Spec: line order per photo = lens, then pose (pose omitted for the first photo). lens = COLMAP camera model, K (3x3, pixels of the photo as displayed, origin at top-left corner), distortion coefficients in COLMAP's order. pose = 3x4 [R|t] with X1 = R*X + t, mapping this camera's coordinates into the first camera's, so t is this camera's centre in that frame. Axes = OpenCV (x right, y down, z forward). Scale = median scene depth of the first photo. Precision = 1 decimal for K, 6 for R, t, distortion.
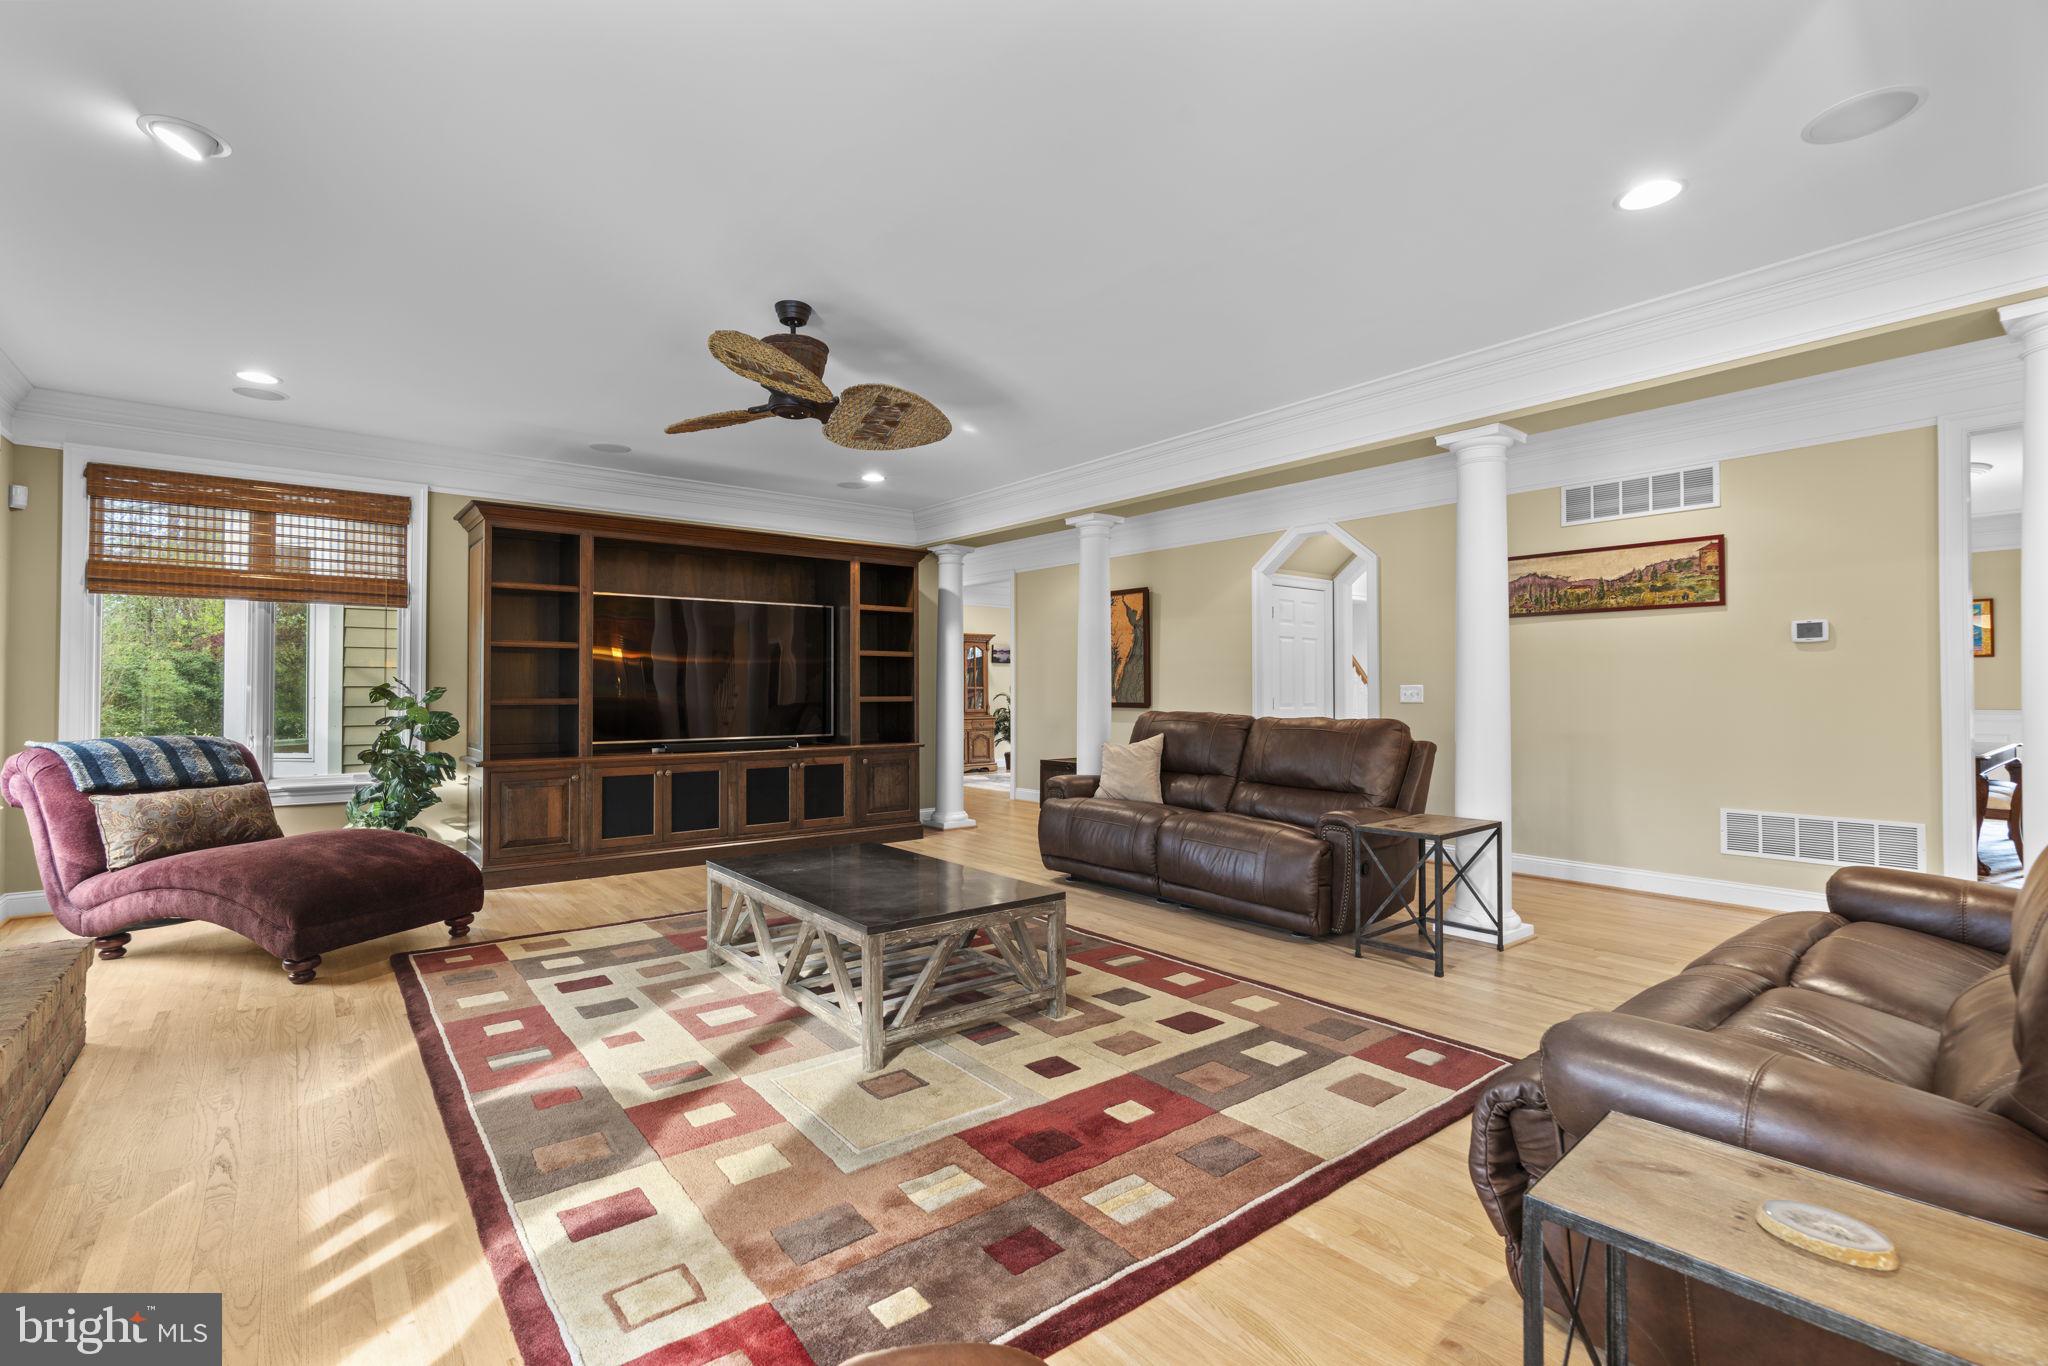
lens RADIAL K [[925.5, 0, 1022.9], [0, 925.5, 713.4], [0, 0, 1]] dist [-0.001714, -0.000736]
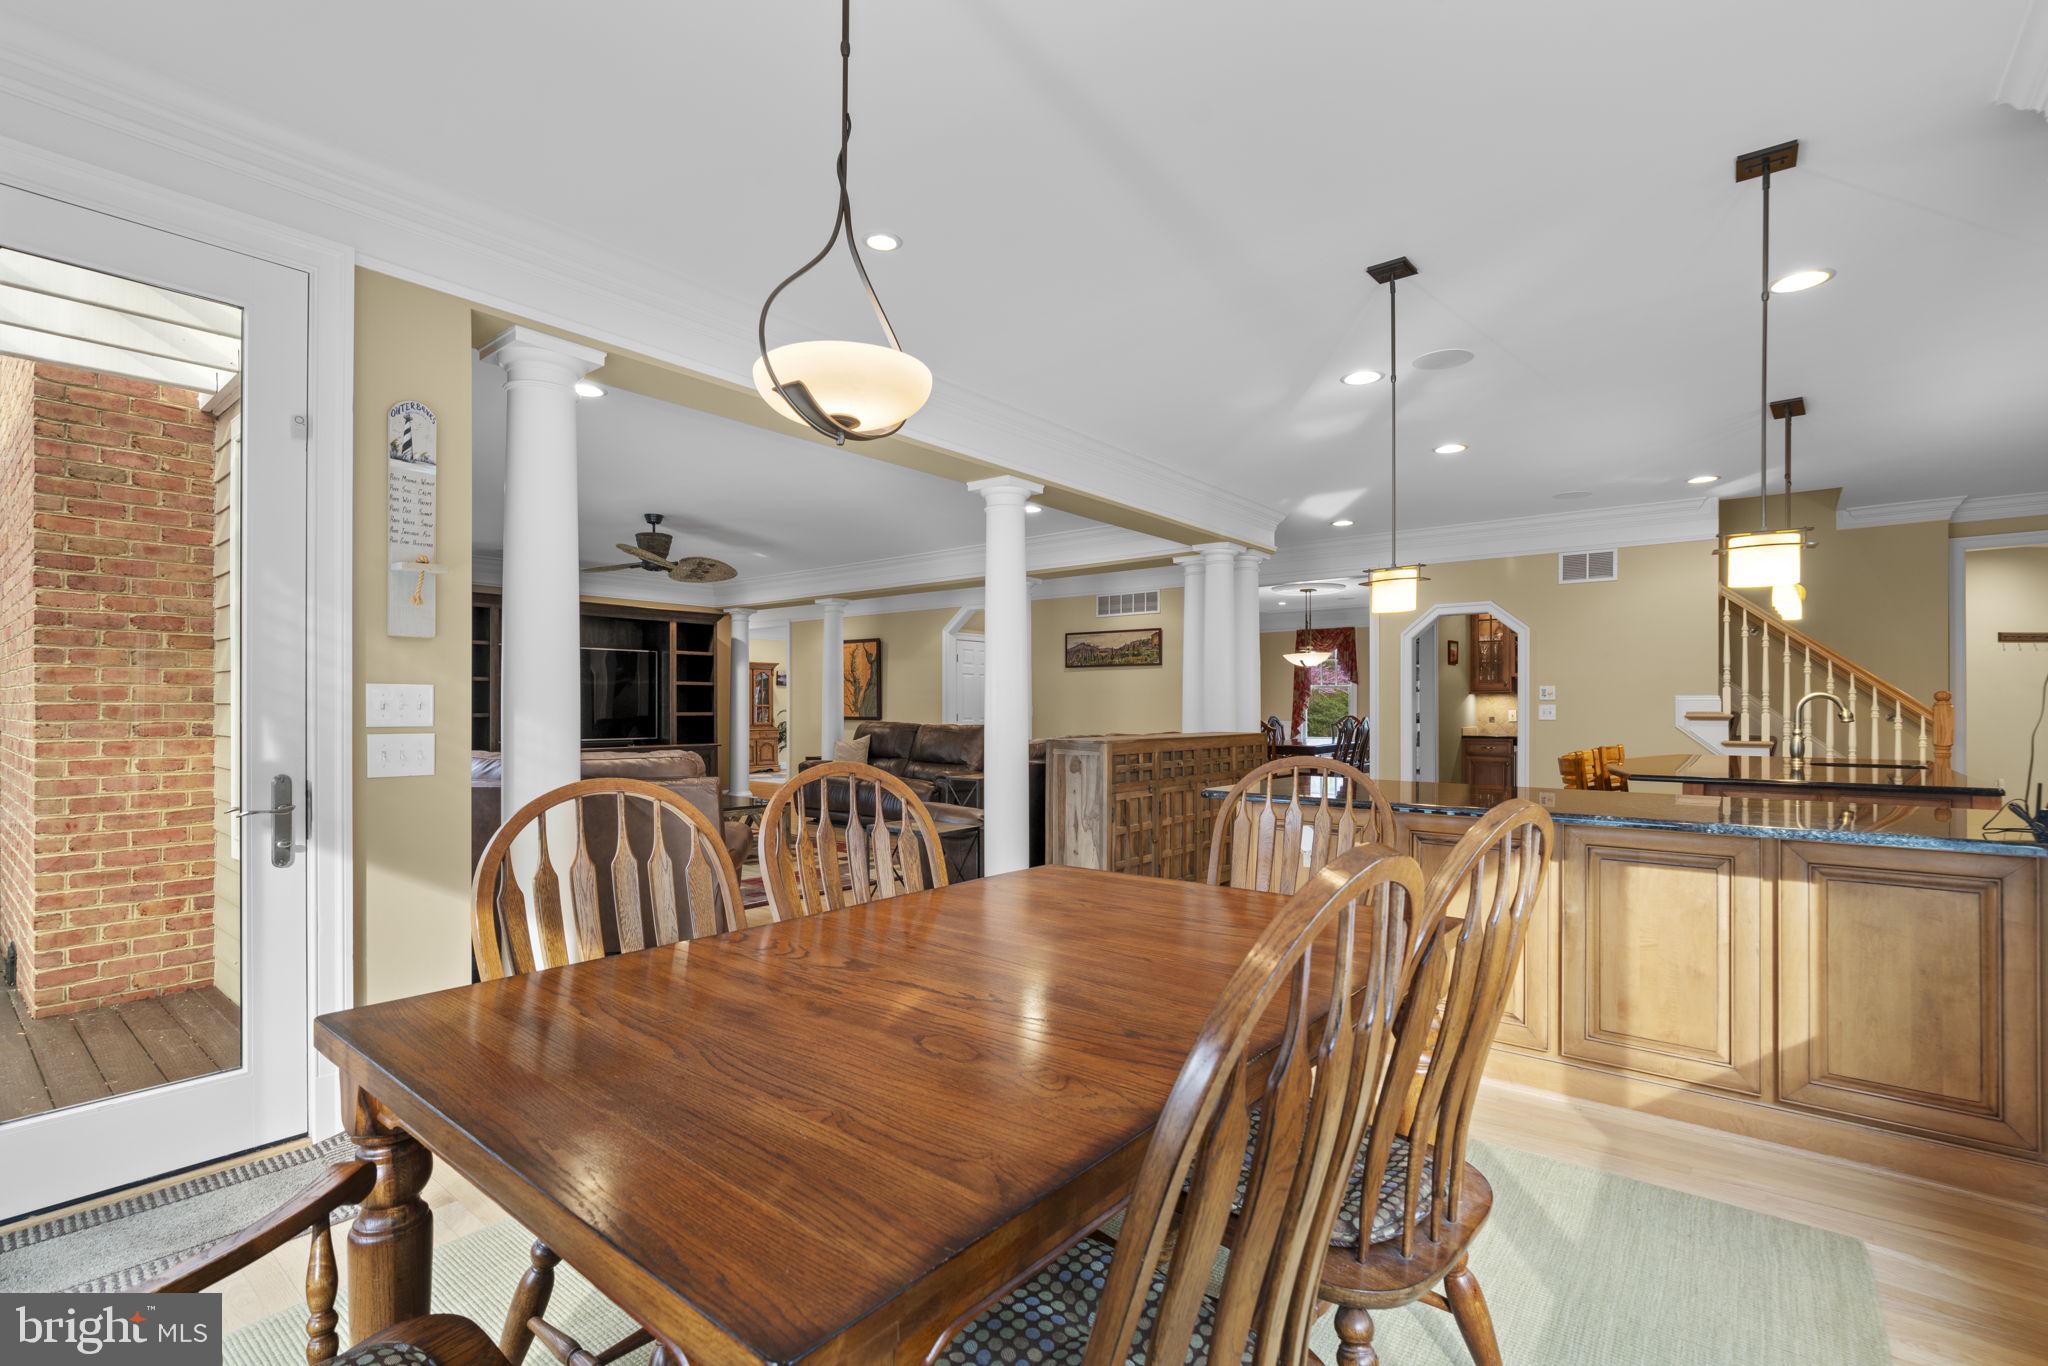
lens RADIAL K [[925.5, 0, 1022.9], [0, 925.5, 713.4], [0, 0, 1]] dist [-0.001714, -0.000736]
pose [[0.977572, 0.001775, 0.210592, 0.063697], [0.001883, 0.999851, -0.017167, 0.011884], [-0.210591, 0.017178, 0.977423, -0.645654]]
